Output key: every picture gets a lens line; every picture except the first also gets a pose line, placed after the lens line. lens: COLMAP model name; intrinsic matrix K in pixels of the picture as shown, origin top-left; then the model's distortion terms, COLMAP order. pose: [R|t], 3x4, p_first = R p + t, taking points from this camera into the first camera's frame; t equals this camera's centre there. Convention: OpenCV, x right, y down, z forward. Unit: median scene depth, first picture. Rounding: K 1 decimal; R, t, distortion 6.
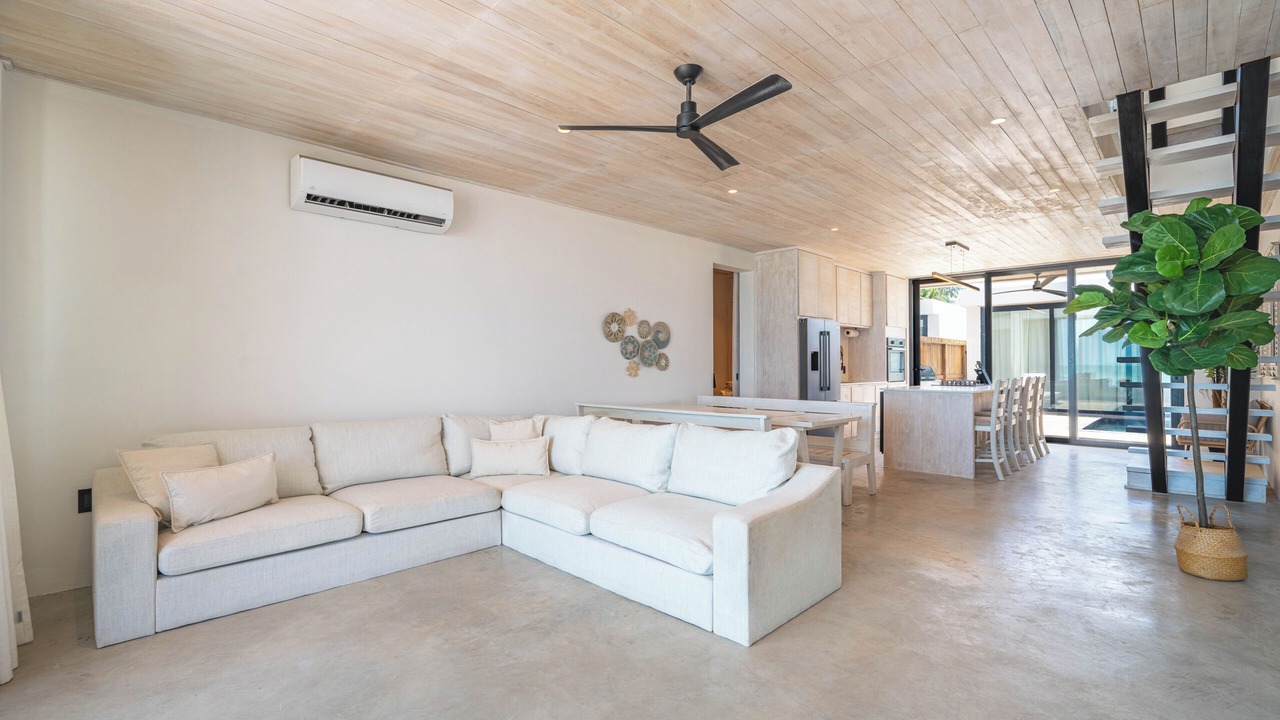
lens RADIAL K [[554.7, 0, 635.7], [0, 554.7, 360.2], [0, 0, 1]] dist [-0.007960, -0.000795]
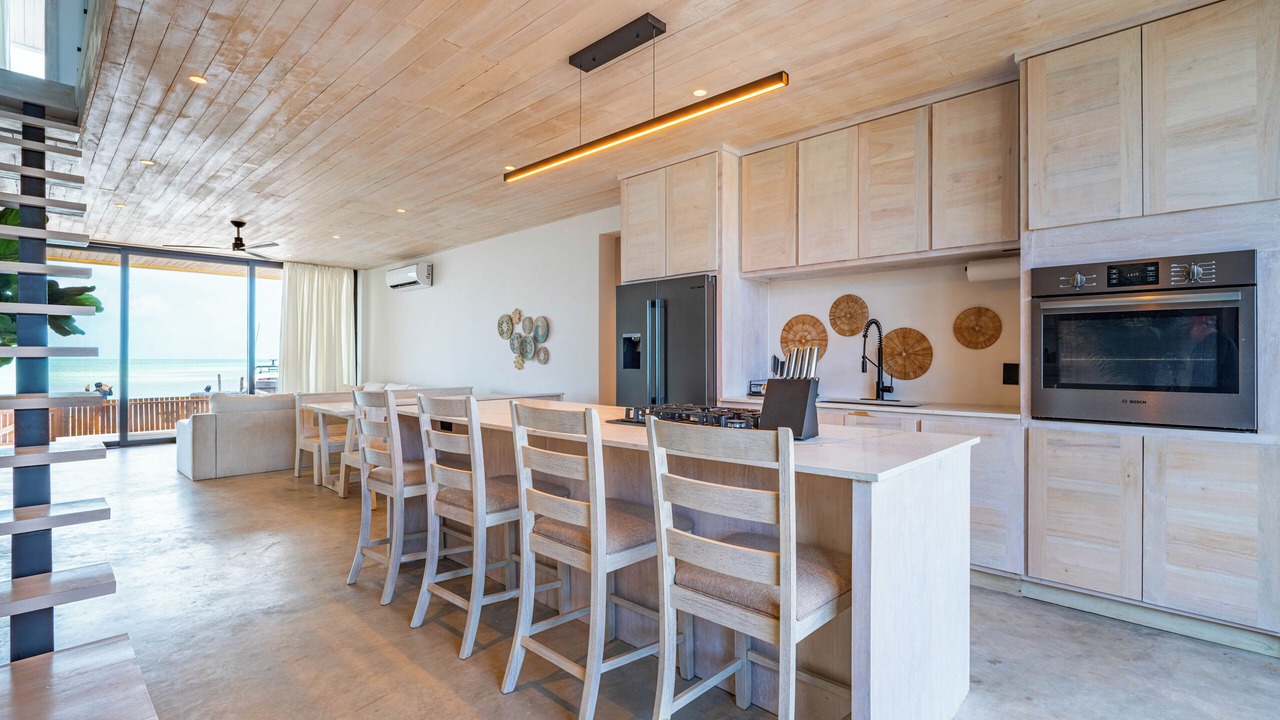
lens RADIAL K [[576.2, 0, 637.1], [0, 576.2, 354.5], [0, 0, 1]] dist [-0.001479, -0.000966]
pose [[0.038369, -0.003430, -0.999258, 1.148126], [0.008589, 0.999958, -0.003103, 0.006200], [0.999227, -0.008464, 0.038397, 1.181621]]
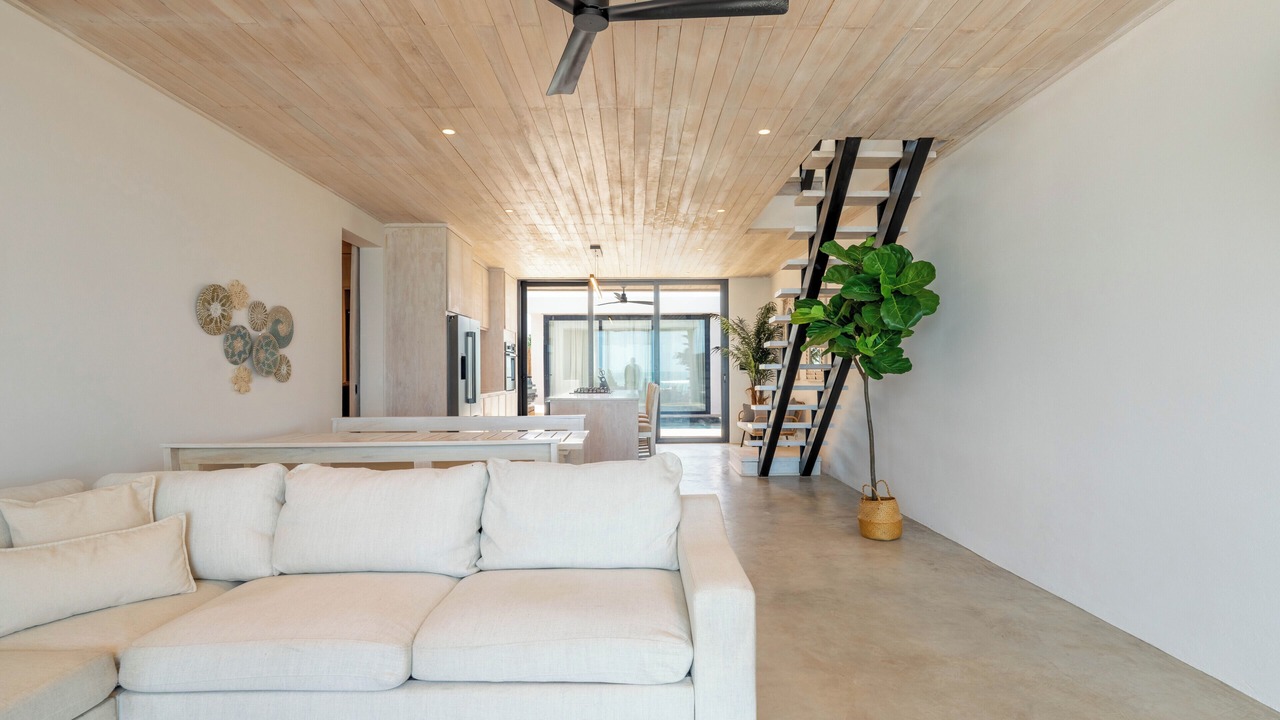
lens RADIAL K [[623.0, 0, 633.9], [0, 623.0, 370.7], [0, 0, 1]] dist [0.001183, 0.000418]
pose [[0.698728, -0.002339, 0.715383, -0.192817], [-0.001252, 0.999989, 0.004492, 0.001688], [-0.715386, -0.004035, 0.698718, 0.212530]]
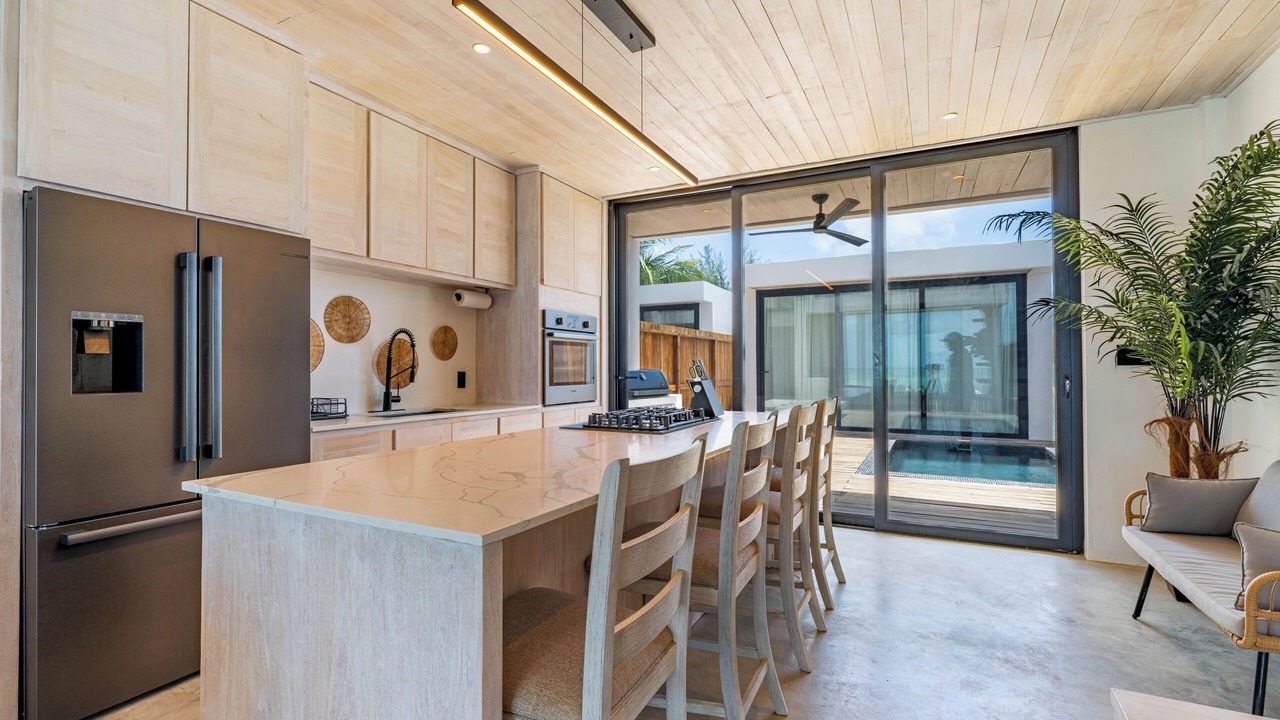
lens RADIAL K [[576.2, 0, 644.7], [0, 576.2, 361.3], [0, 0, 1]] dist [-0.001479, -0.000966]
pose [[0.946027, 0.001494, 0.324086, 0.579595], [-0.000345, 0.999993, -0.003602, 0.005552], [-0.324089, 0.003295, 0.946021, 0.793512]]
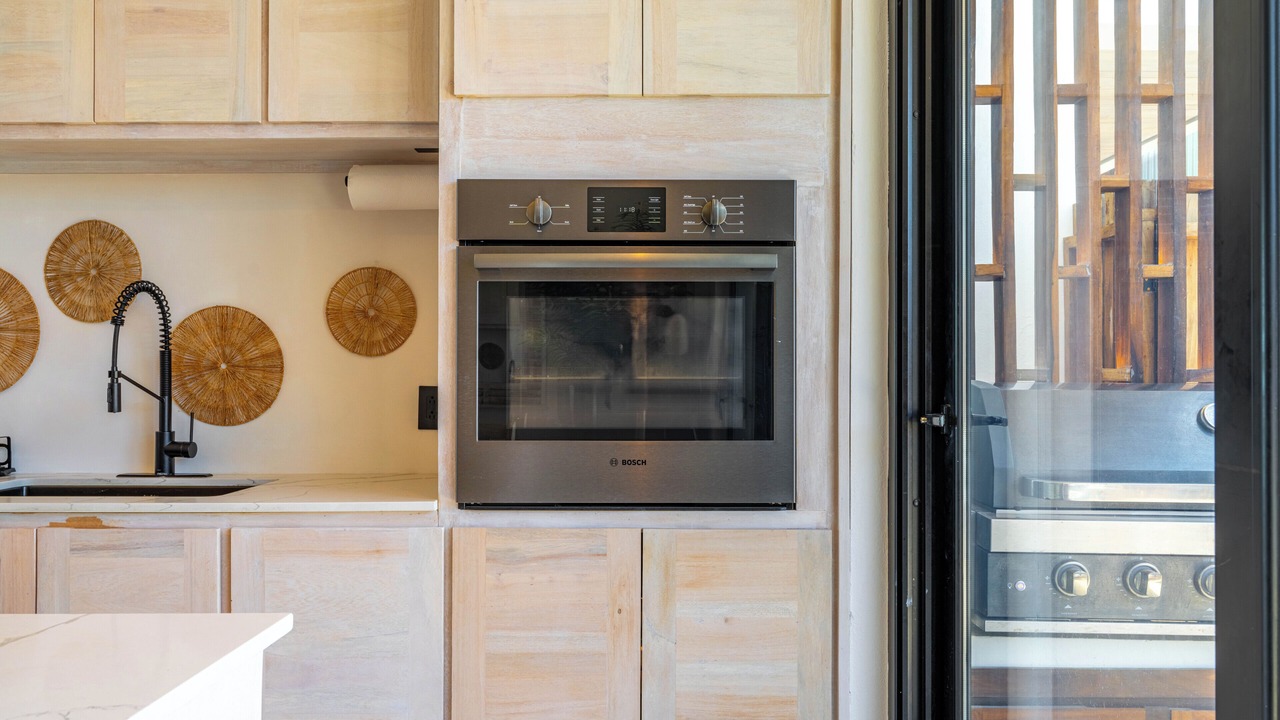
lens RADIAL K [[981.9, 0, 640.3], [0, 981.9, 367.7], [0, 0, 1]] dist [0.010654, 0.008896]
pose [[0.704735, -0.003158, -0.709464, 1.001485], [0.005886, 0.999982, 0.001396, 0.007375], [0.709446, -0.005160, 0.704741, 1.308927]]
